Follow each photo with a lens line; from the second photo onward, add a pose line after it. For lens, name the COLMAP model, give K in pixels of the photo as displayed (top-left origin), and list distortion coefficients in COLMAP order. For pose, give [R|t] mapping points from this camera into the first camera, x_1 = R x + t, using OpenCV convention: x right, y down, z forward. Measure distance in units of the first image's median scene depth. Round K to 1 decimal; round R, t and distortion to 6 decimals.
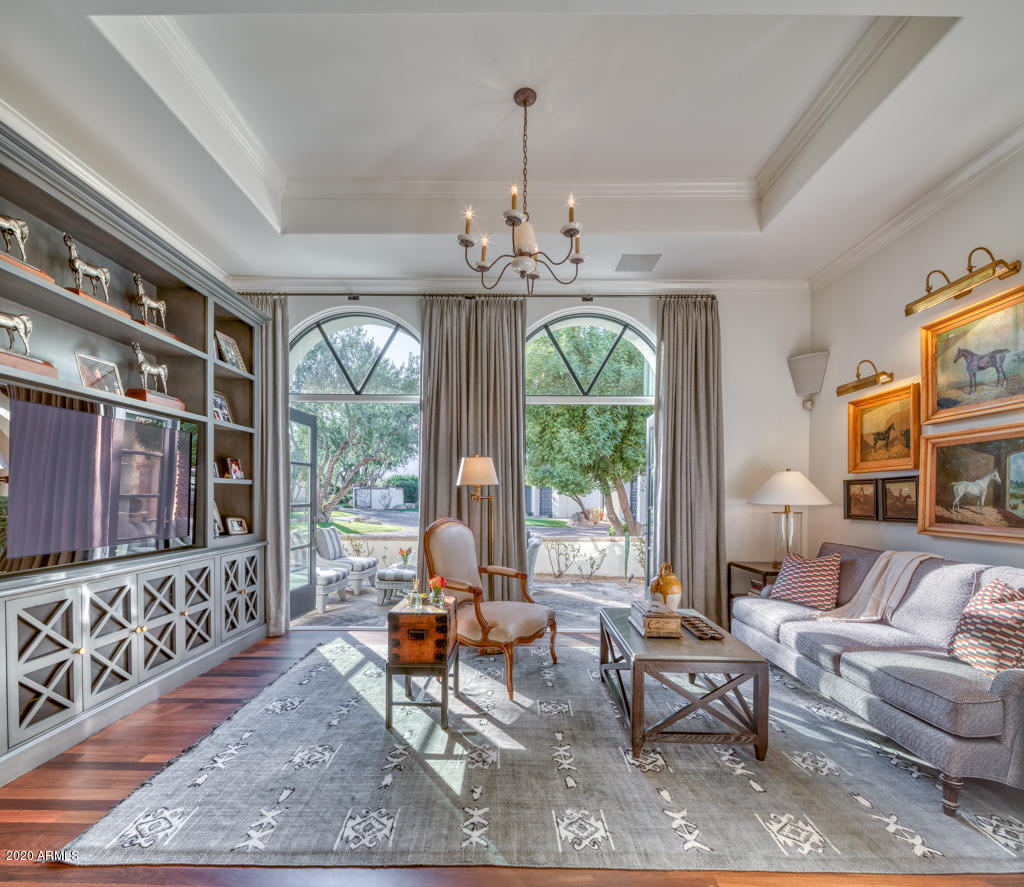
lens RADIAL K [[506.4, 0, 511.5], [0, 506.4, 511.9], [0, 0, 1]] dist [0.000614, -0.001156]
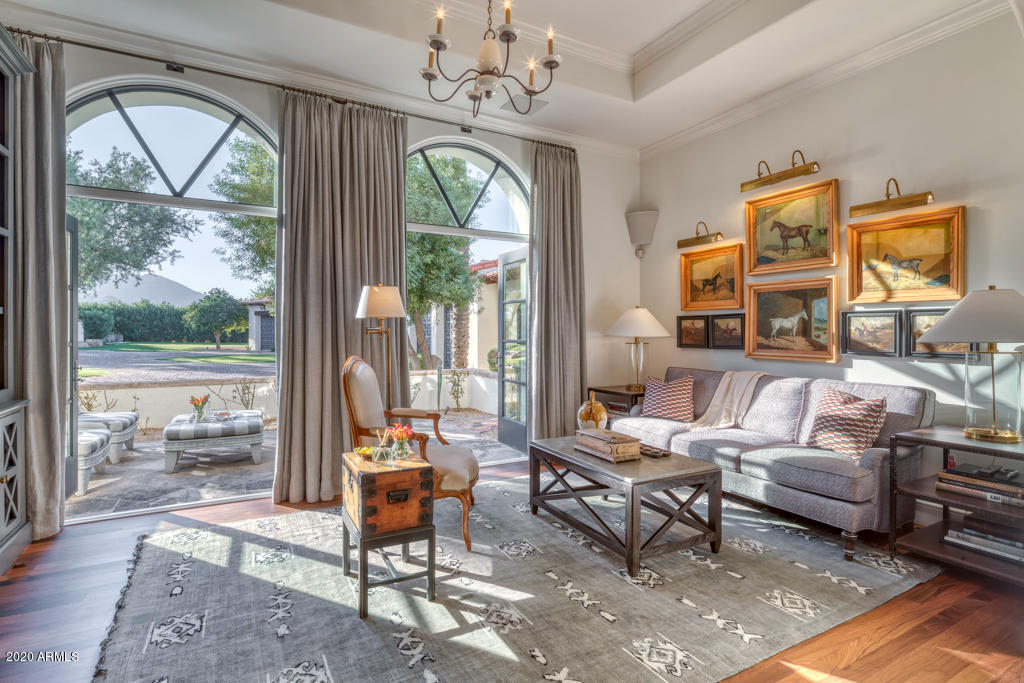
lens RADIAL K [[502.8, 0, 512.0], [0, 502.8, 341.5], [0, 0, 1]] dist [0.000475, -0.000206]
pose [[0.870907, -0.015240, 0.491211, -0.372978], [0.018698, 0.999823, -0.002132, -0.007182], [-0.491092, 0.011041, 0.871038, 0.156994]]
